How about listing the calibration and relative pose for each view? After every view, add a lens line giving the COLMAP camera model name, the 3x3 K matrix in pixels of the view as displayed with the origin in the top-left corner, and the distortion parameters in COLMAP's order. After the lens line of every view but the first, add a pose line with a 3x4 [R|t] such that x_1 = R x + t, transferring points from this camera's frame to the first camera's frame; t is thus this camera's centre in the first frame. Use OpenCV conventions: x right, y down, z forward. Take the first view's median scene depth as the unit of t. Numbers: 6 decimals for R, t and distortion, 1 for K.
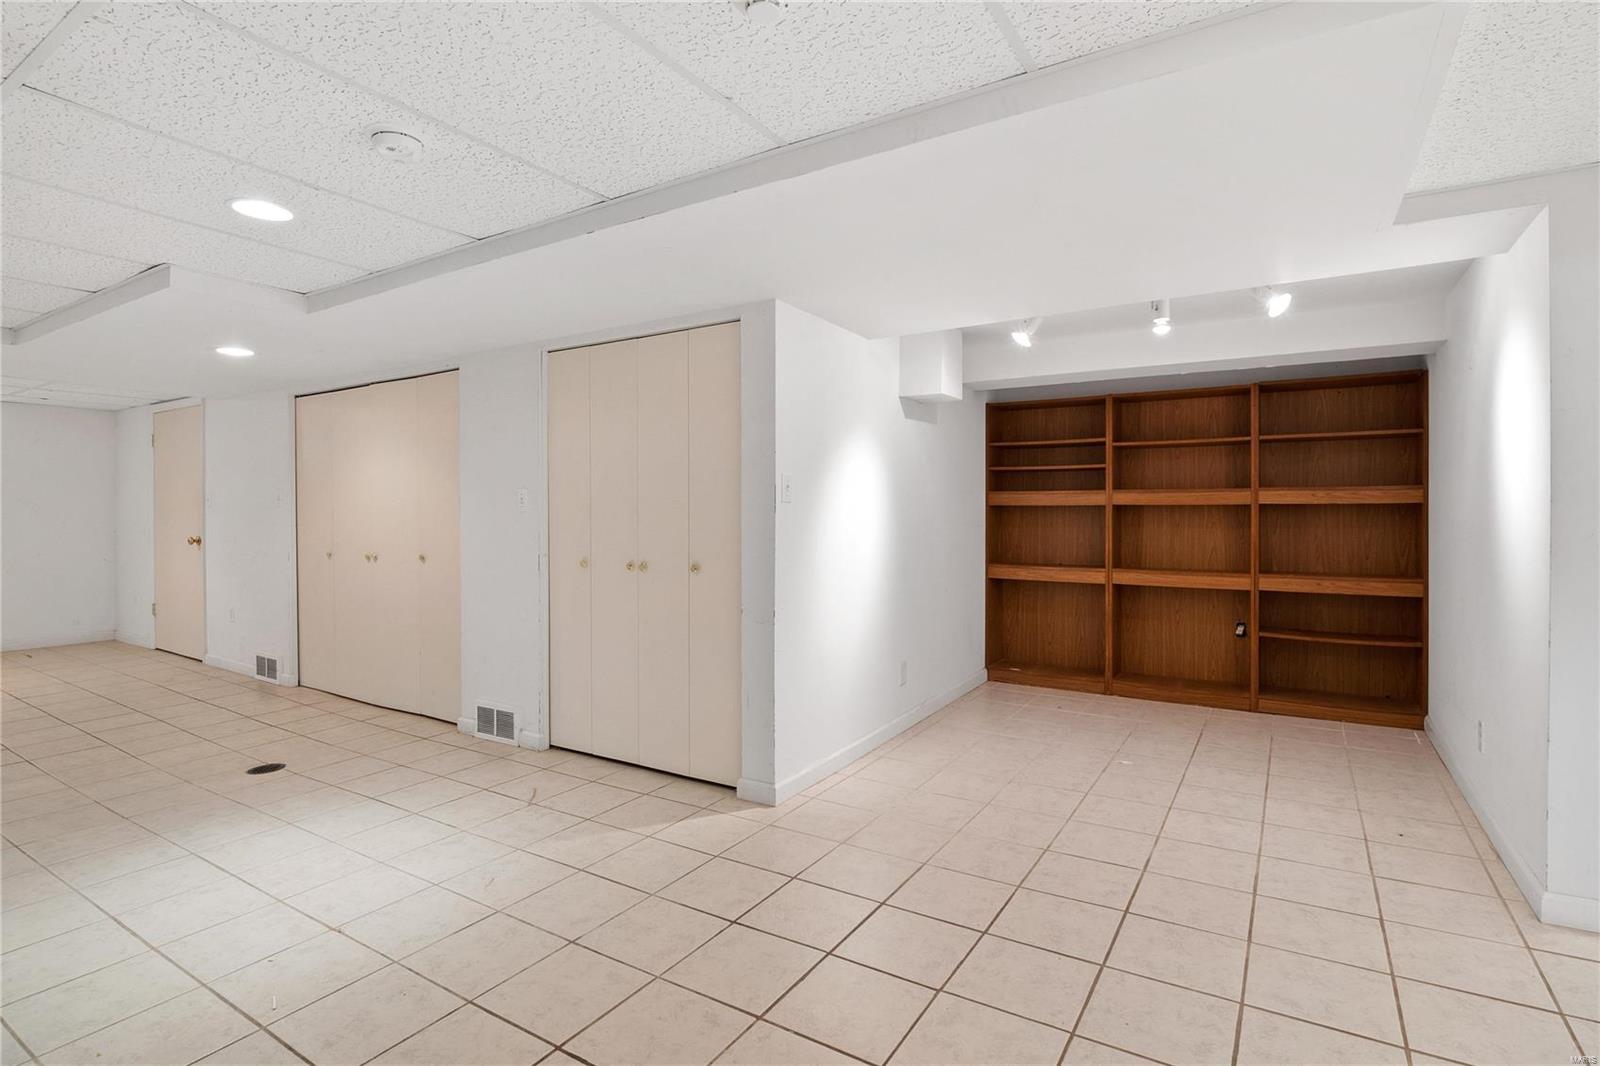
lens RADIAL K [[775.5, 0, 791.5], [0, 775.5, 528.9], [0, 0, 1]] dist [-0.007324, -0.001952]
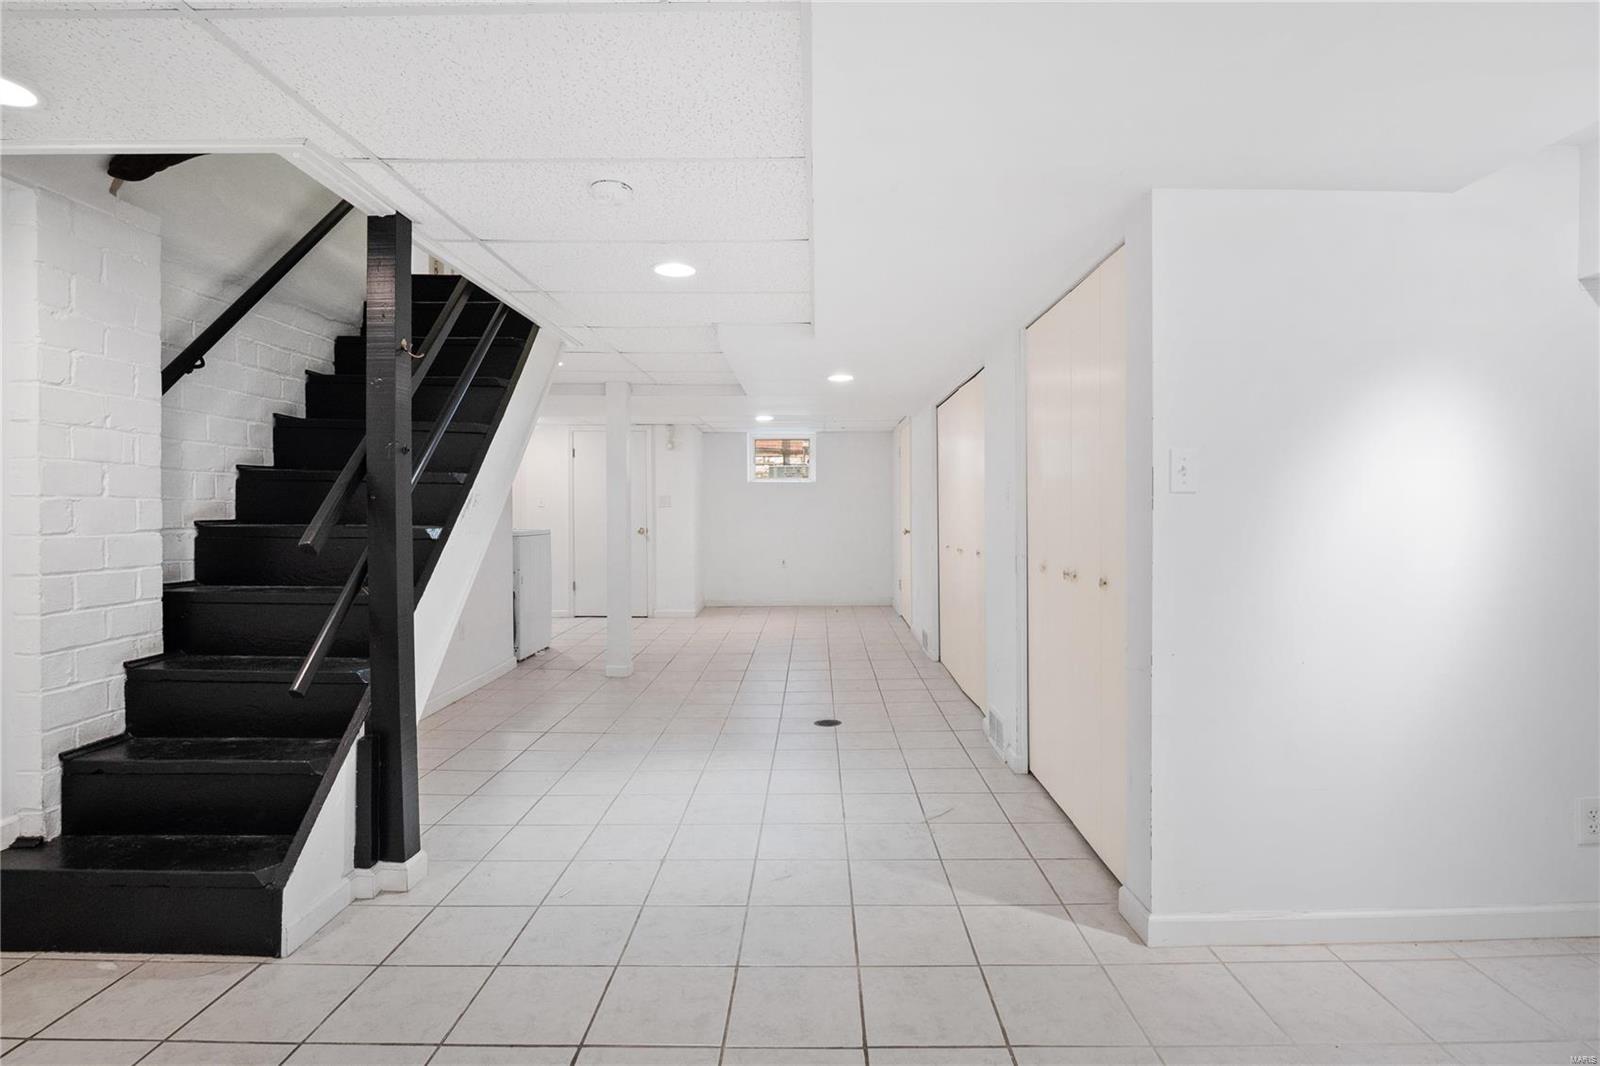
lens RADIAL K [[775.5, 0, 795.7], [0, 775.5, 527.1], [0, 0, 1]] dist [-0.007324, -0.001952]
pose [[0.526200, 0.013689, -0.850250, 0.342706], [-0.004939, 0.999903, 0.013042, -0.011677], [0.850346, -0.002663, 0.526217, 0.346214]]
